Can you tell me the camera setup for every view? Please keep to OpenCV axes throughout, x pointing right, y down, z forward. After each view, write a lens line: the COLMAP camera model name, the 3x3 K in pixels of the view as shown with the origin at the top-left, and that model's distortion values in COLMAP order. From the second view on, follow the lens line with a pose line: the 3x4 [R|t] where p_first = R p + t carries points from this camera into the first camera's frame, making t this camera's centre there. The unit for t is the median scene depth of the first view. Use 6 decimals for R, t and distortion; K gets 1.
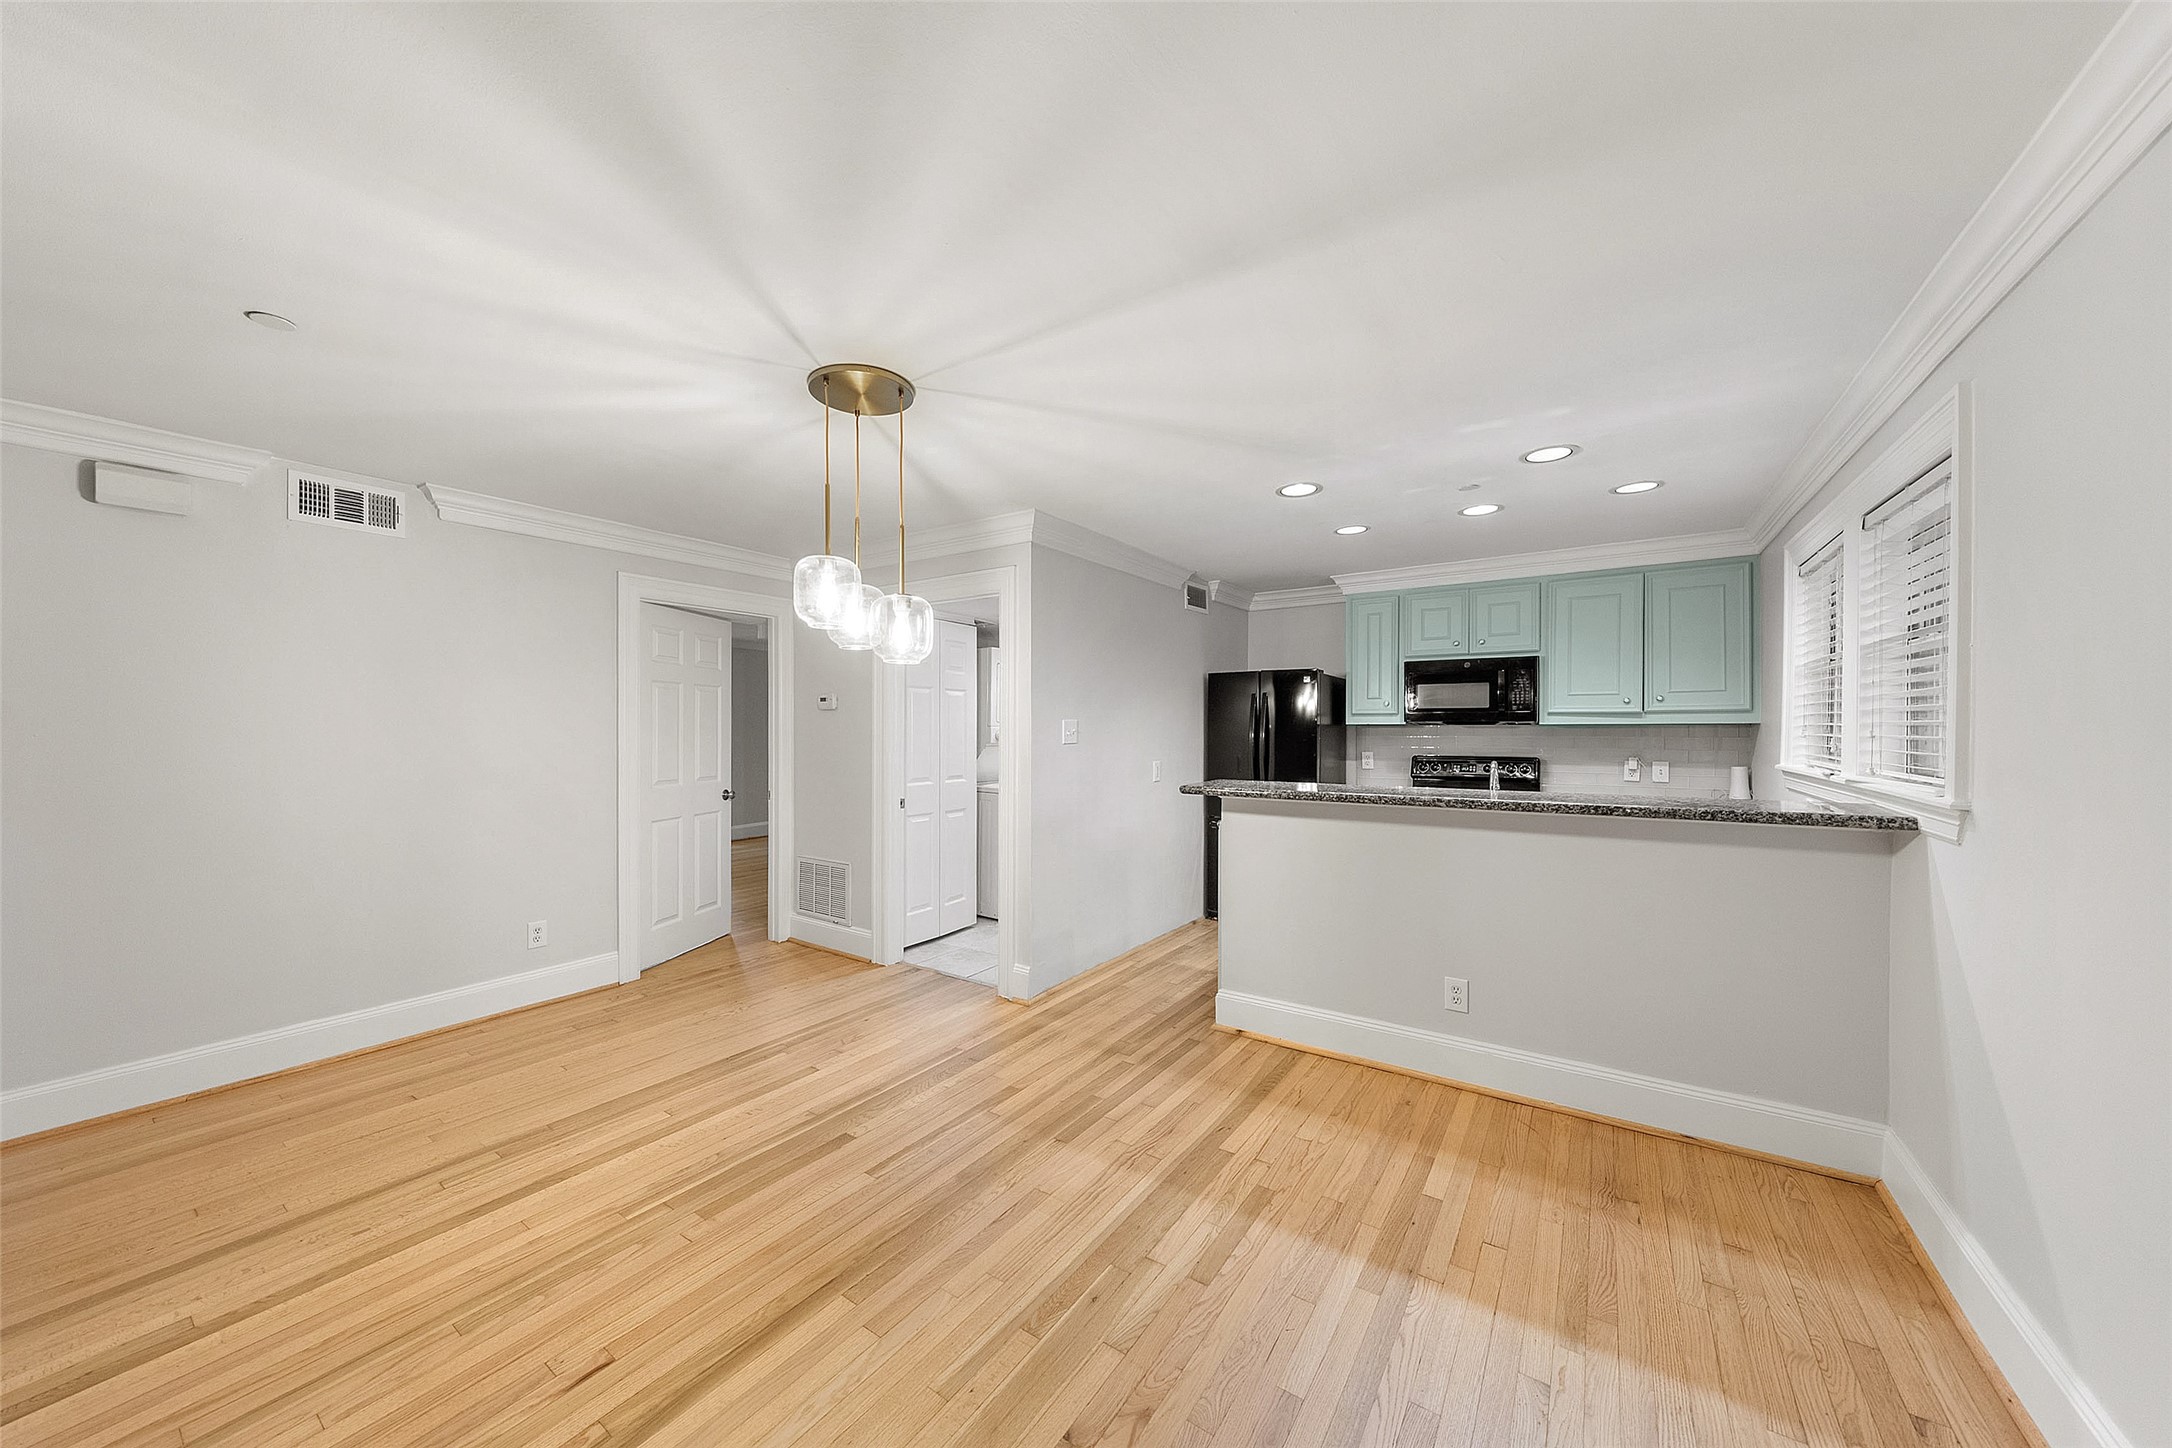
lens RADIAL K [[743.8, 0, 1085.8], [0, 743.8, 726.8], [0, 0, 1]] dist [-0.006622, 0.000883]
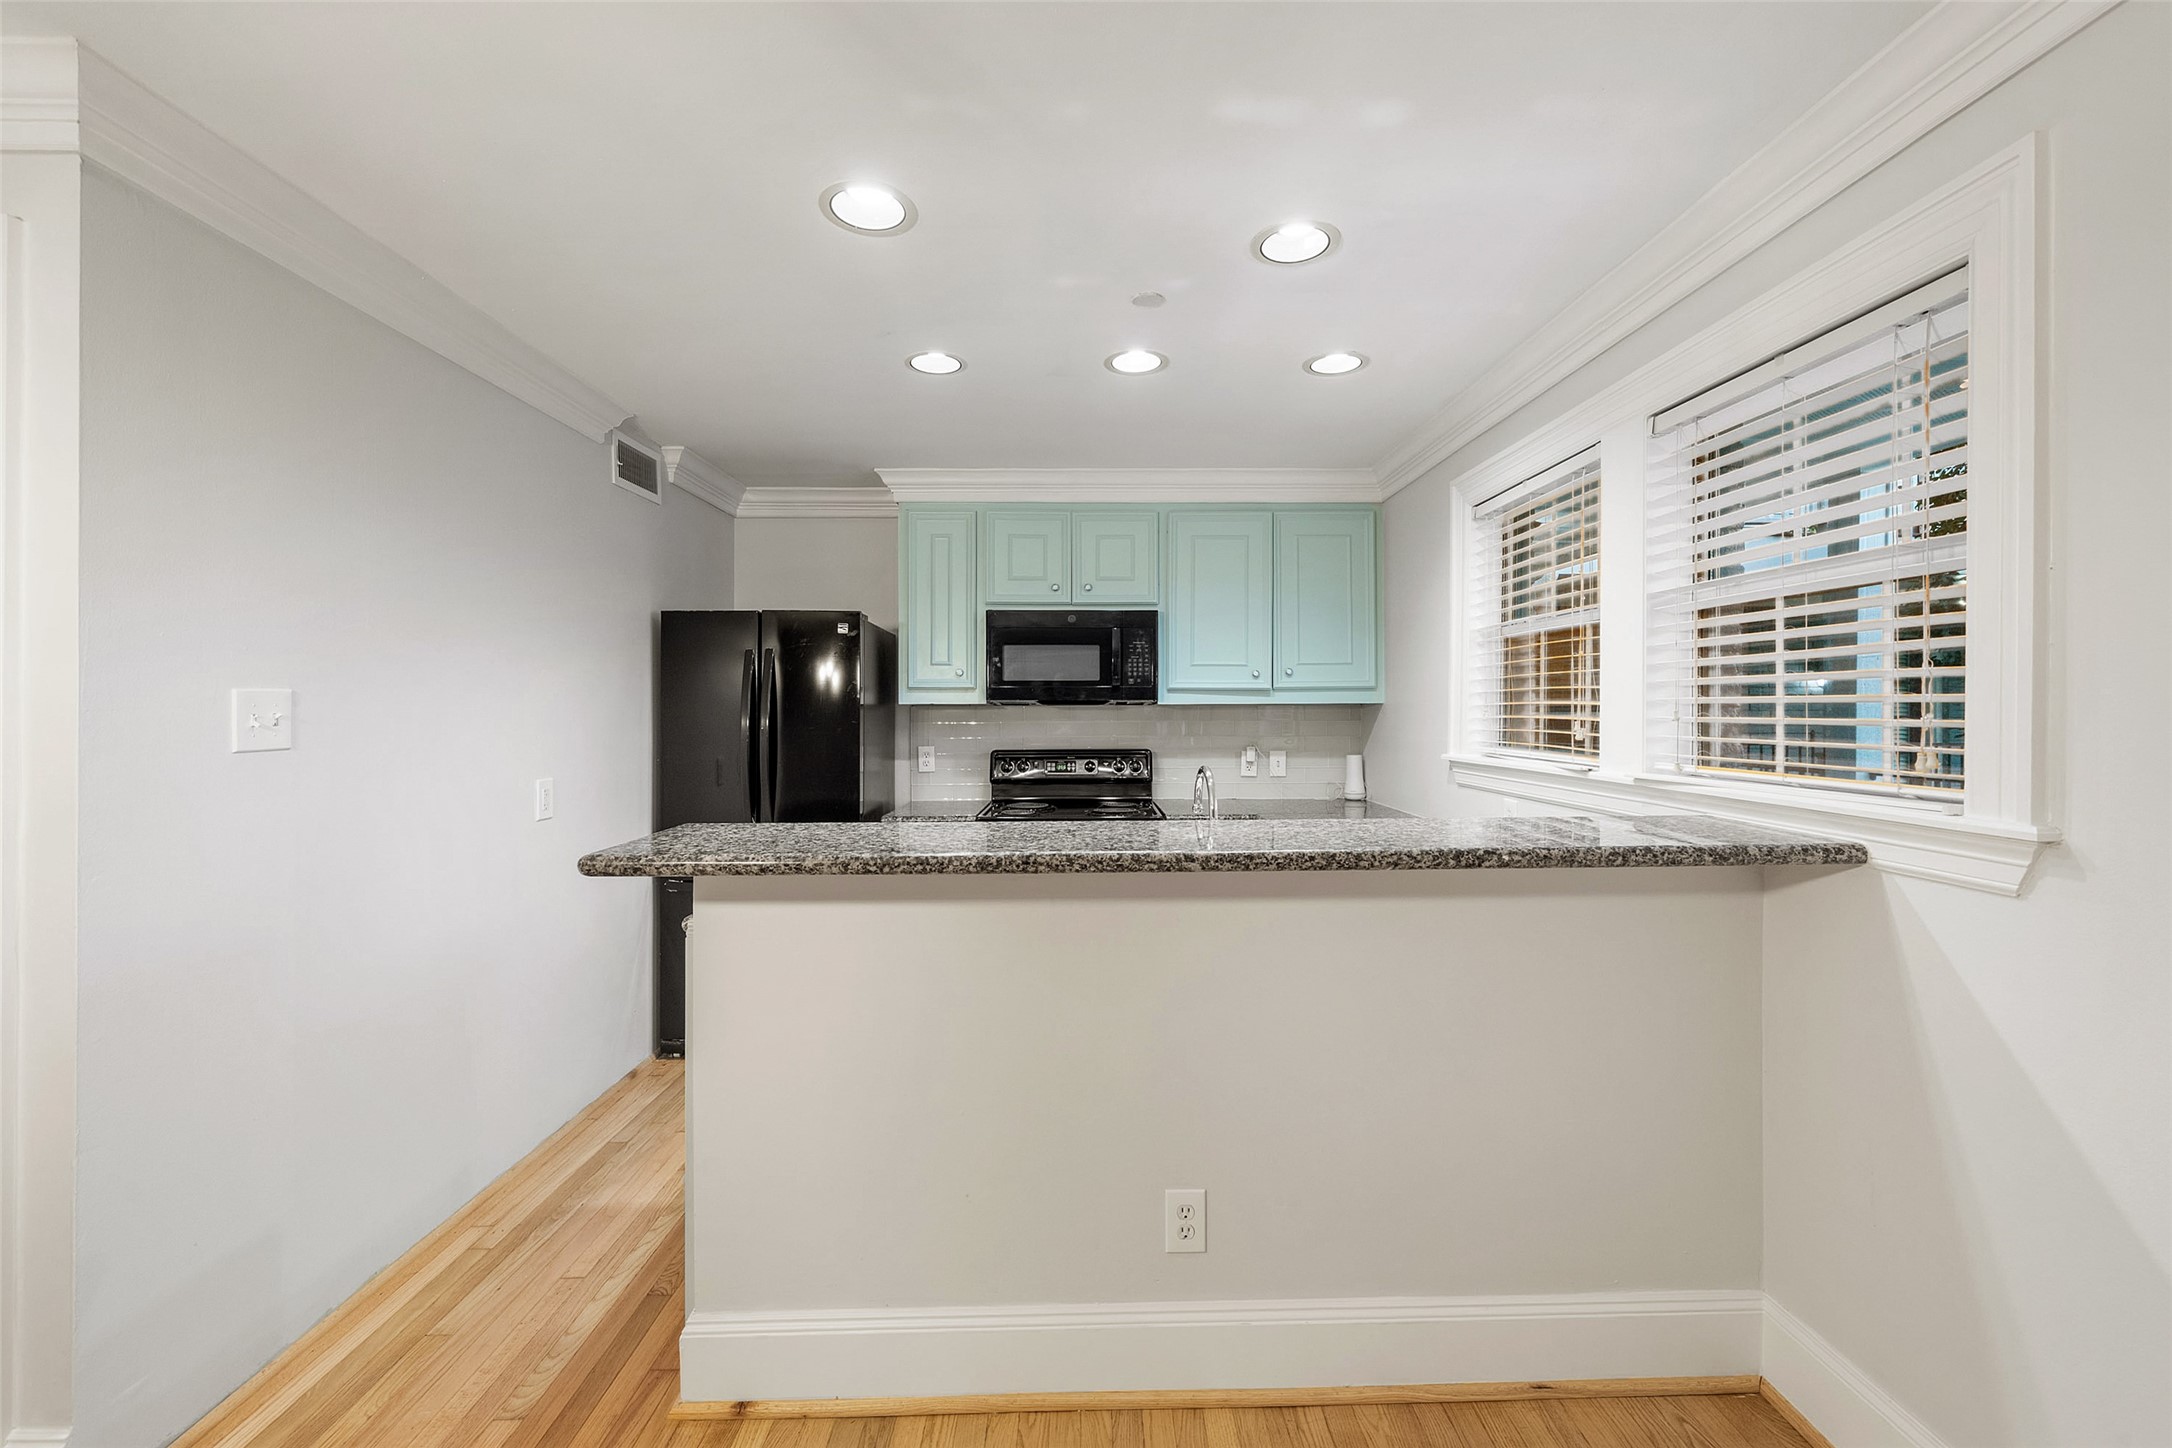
lens RADIAL K [[871.1, 0, 1095.9], [0, 871.1, 711.5], [0, 0, 1]] dist [-0.002081, 0.000615]
pose [[0.812312, -0.002215, 0.583219, 0.078707], [0.001110, 0.999997, 0.002252, 0.002338], [-0.583223, -0.001182, 0.812312, 0.457259]]
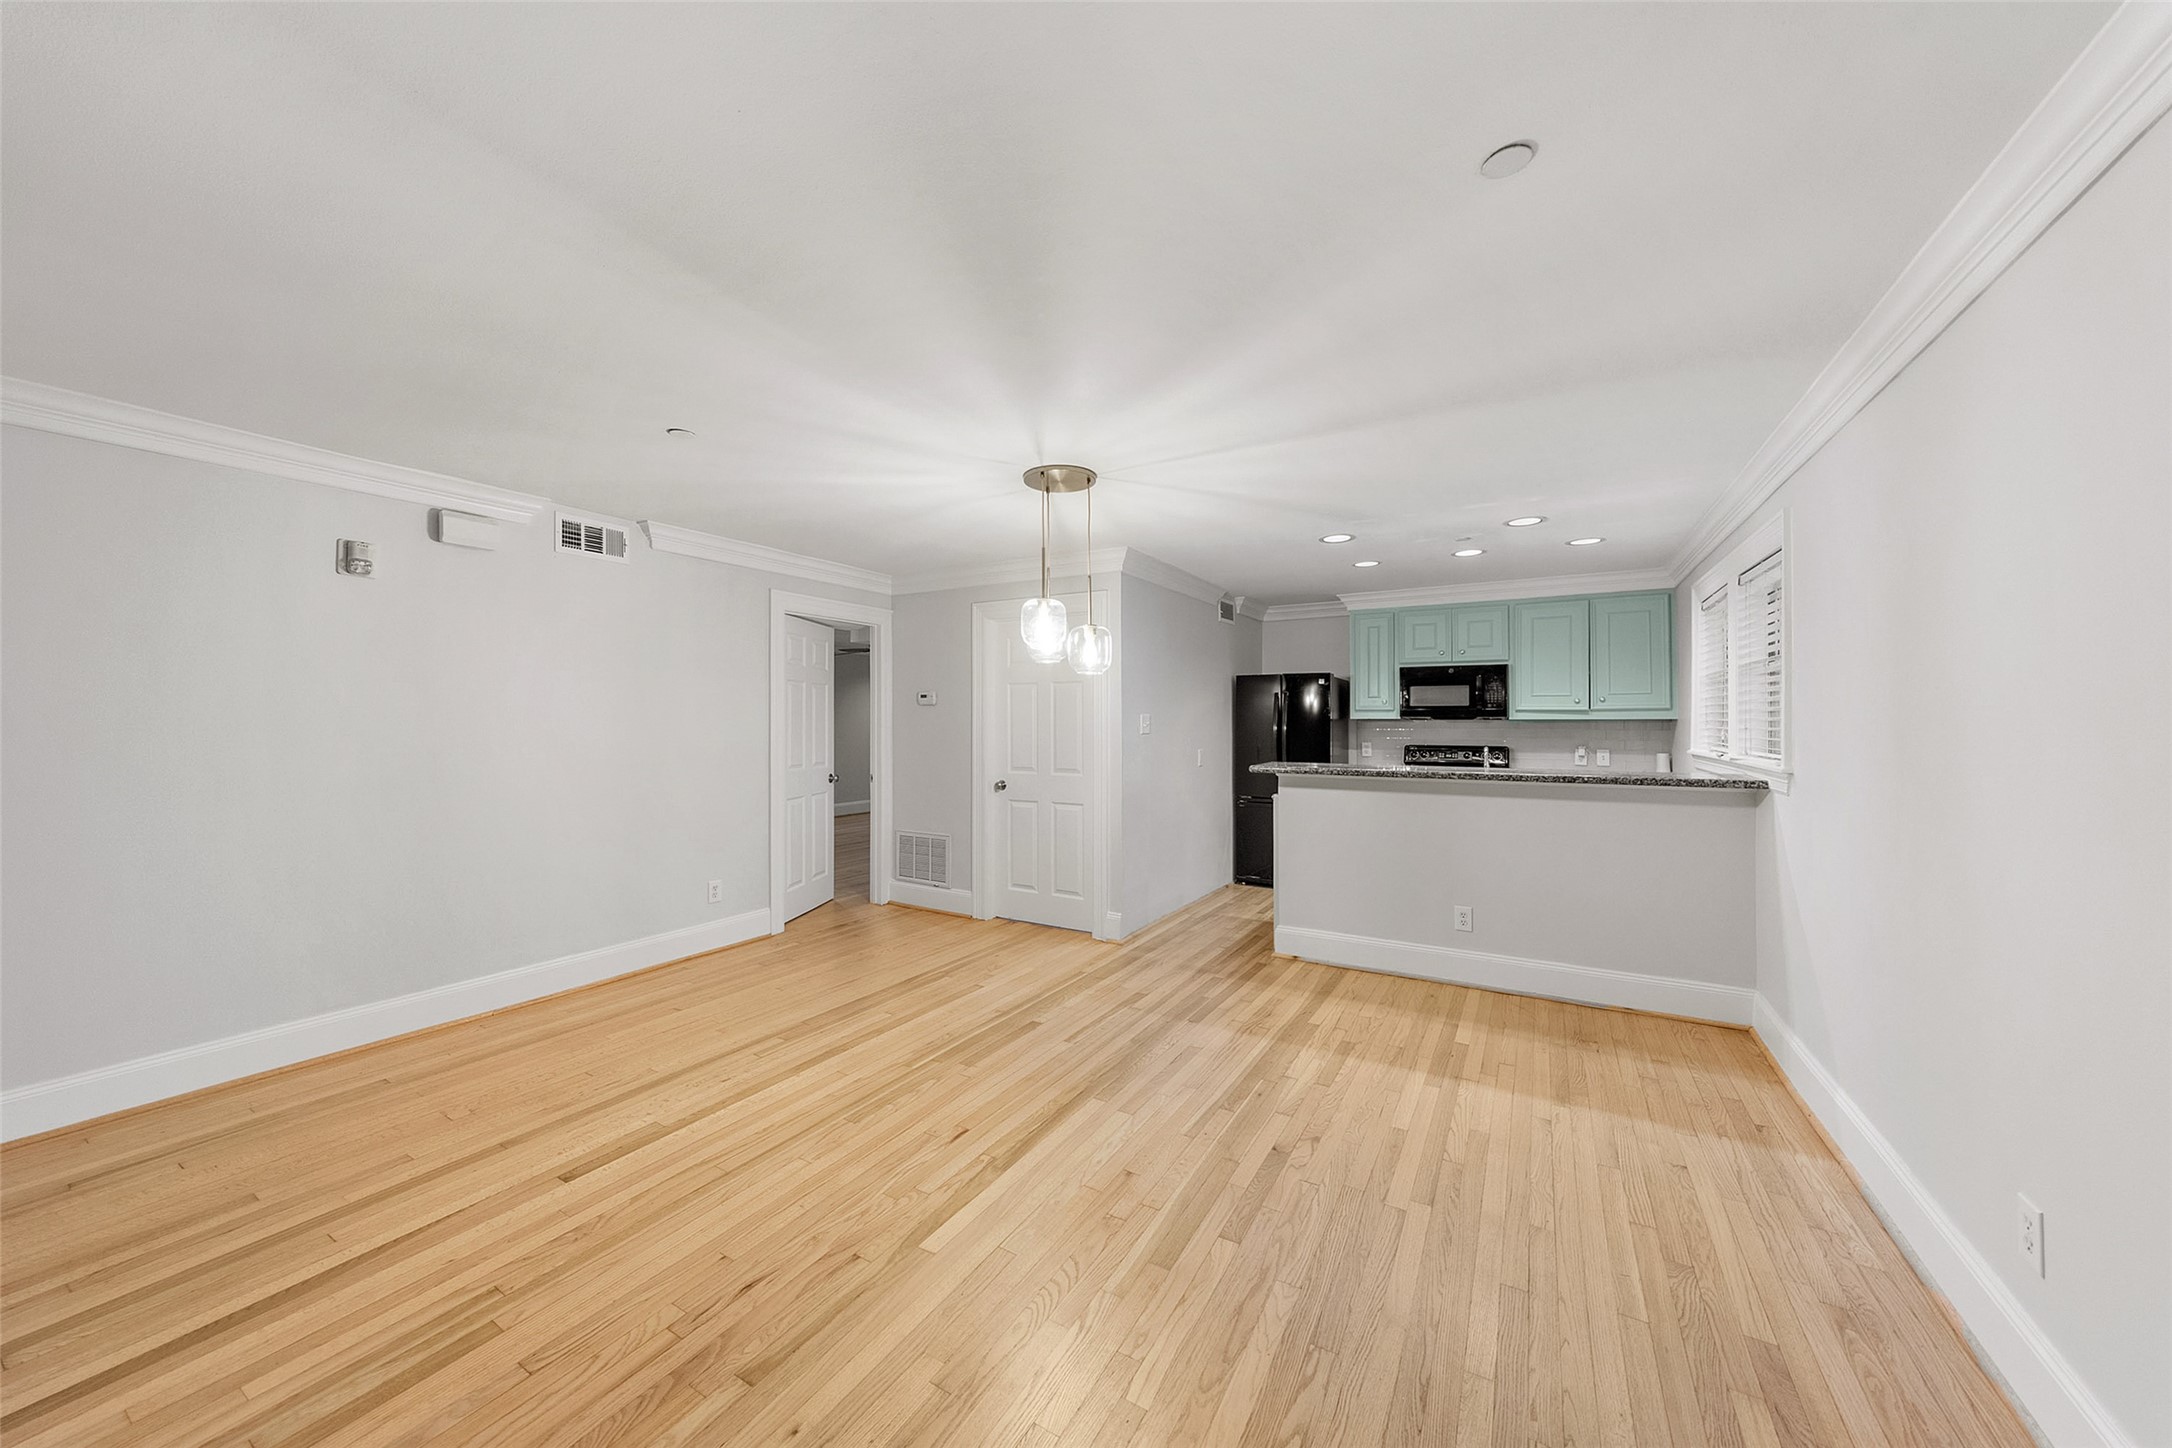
lens RADIAL K [[743.8, 0, 1091.9], [0, 743.8, 706.7], [0, 0, 1]] dist [-0.006622, 0.000883]
pose [[0.998021, 0.004060, 0.062749, -0.223157], [-0.002875, 0.999816, -0.018962, 0.001428], [-0.062814, 0.018744, 0.997849, -0.267796]]
